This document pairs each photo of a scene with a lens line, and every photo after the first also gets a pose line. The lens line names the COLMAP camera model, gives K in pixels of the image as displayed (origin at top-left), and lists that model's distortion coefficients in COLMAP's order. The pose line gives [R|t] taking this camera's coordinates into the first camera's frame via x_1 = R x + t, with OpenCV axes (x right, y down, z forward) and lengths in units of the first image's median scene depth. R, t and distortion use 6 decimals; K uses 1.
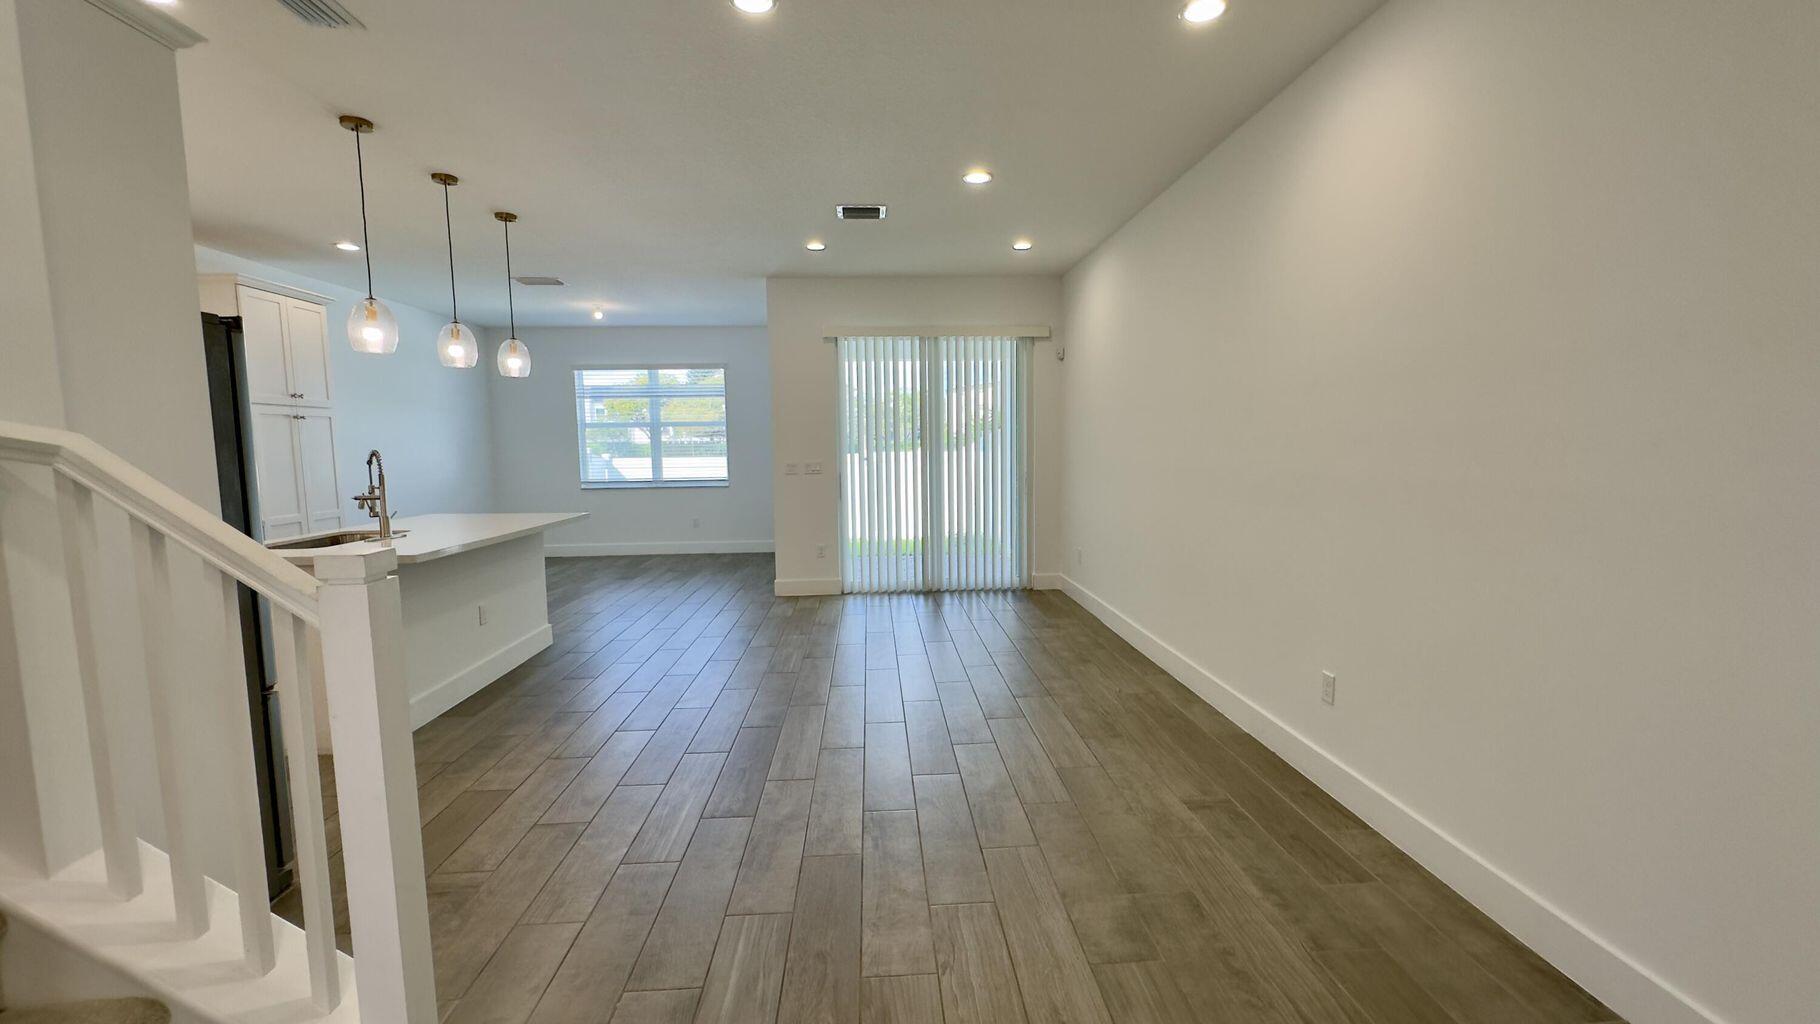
lens RADIAL K [[724.7, 0, 910.0], [0, 724.7, 512.0], [0, 0, 1]] dist [-0.000633, -0.000007]
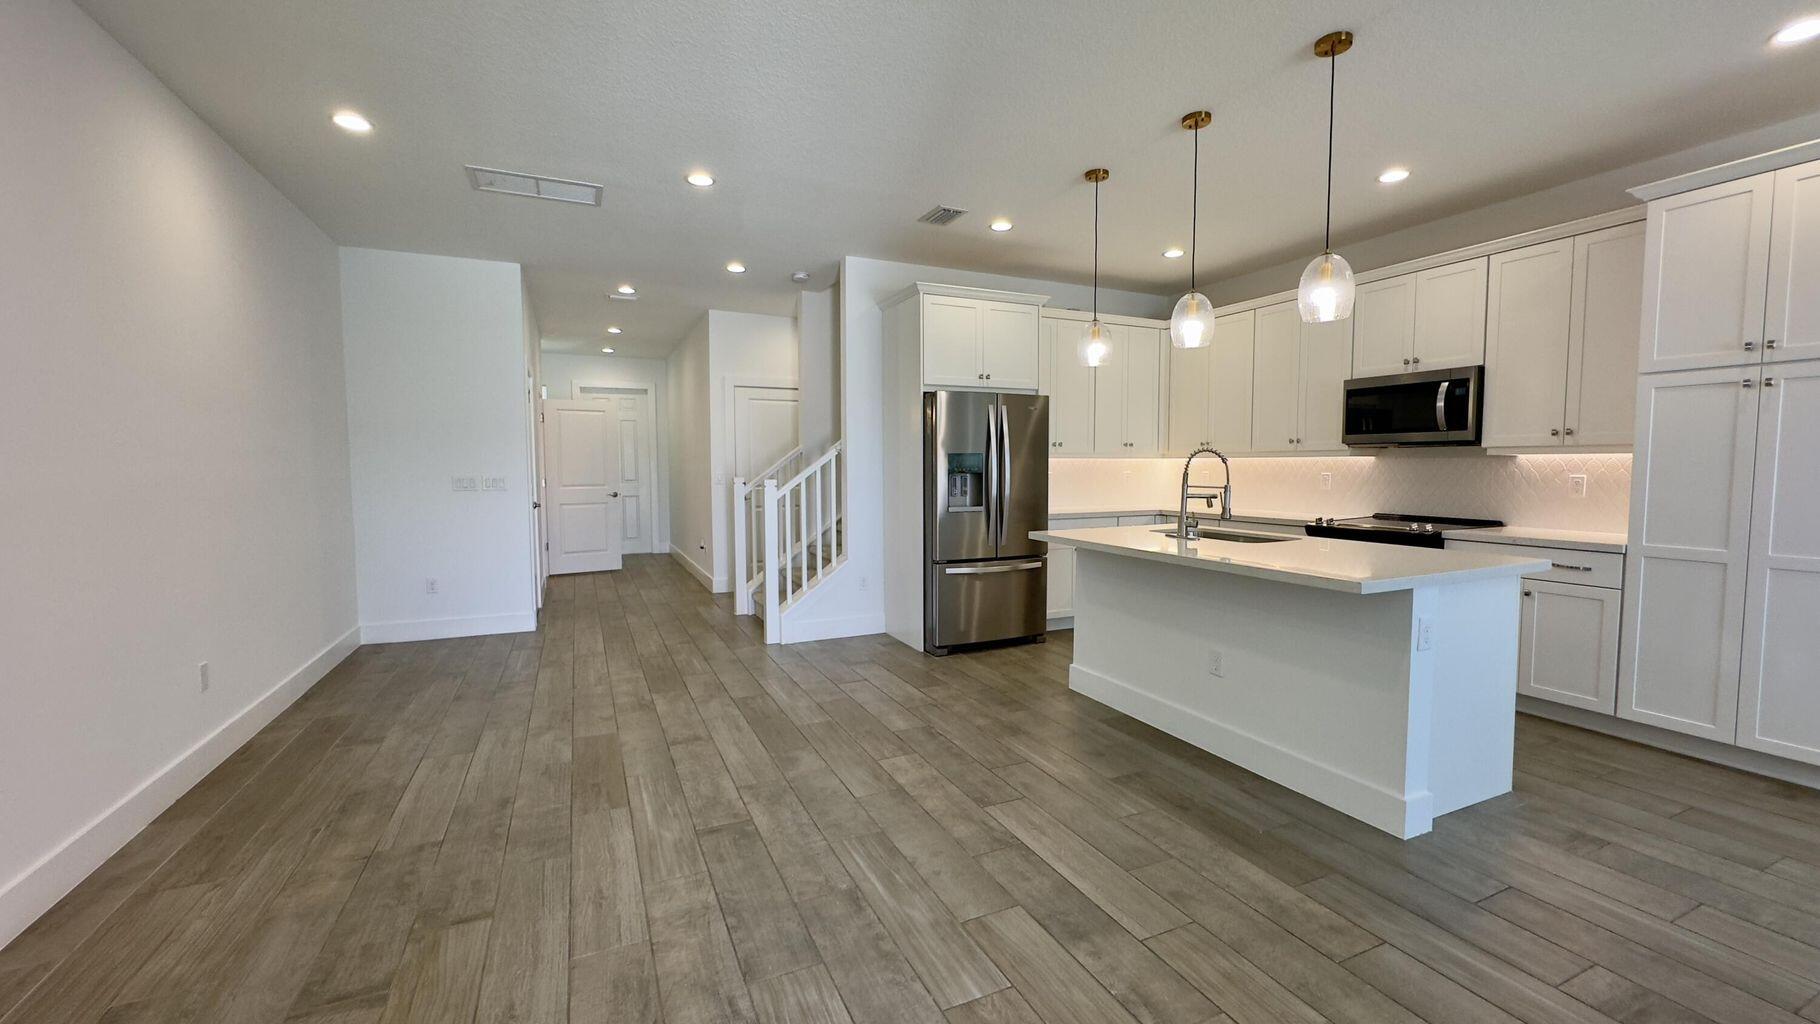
lens RADIAL K [[724.7, 0, 910.0], [0, 724.7, 512.0], [0, 0, 1]] dist [-0.000633, -0.000007]
pose [[-0.930395, 0.039964, -0.364374, -0.022783], [-0.019763, 0.987124, 0.158730, -0.175000], [0.366026, 0.154883, -0.917625, 2.098966]]
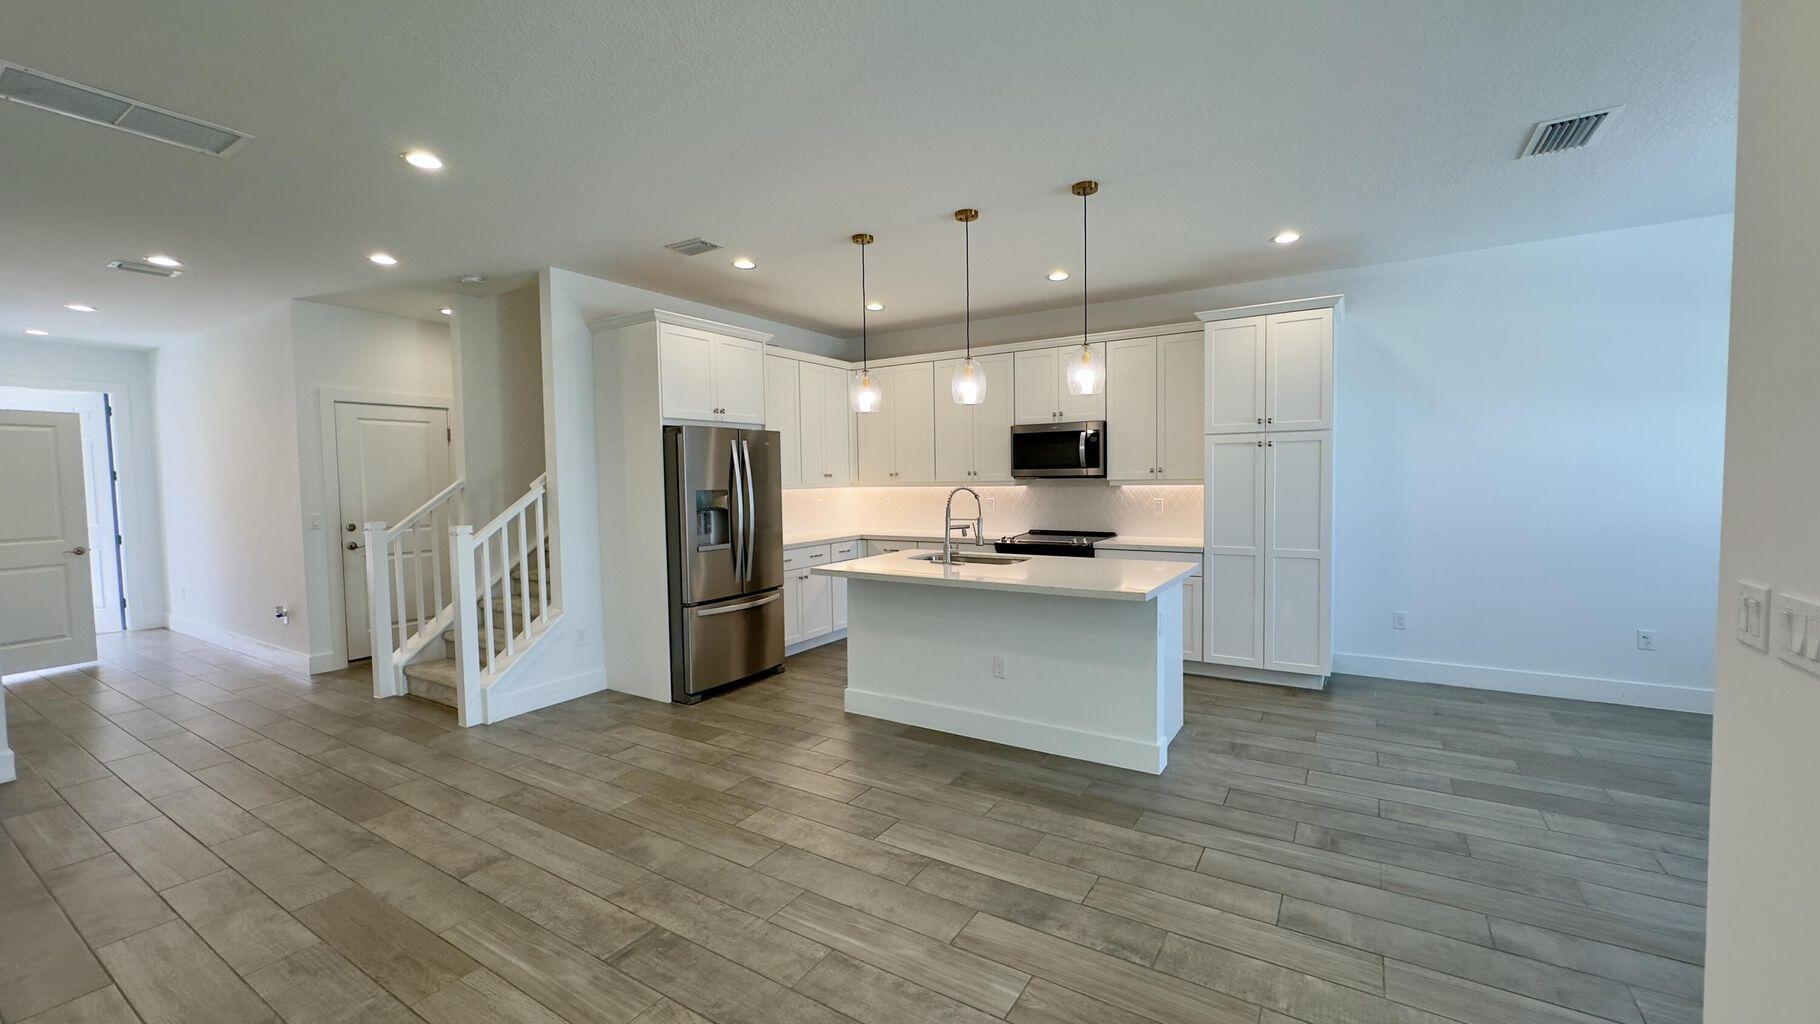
lens RADIAL K [[724.7, 0, 910.0], [0, 724.7, 512.0], [0, 0, 1]] dist [-0.000633, -0.000007]
pose [[-0.581725, 0.063089, -0.810935, 0.281702], [-0.053581, 0.991850, 0.115600, -0.206156], [0.811619, 0.110698, -0.573603, 1.903064]]
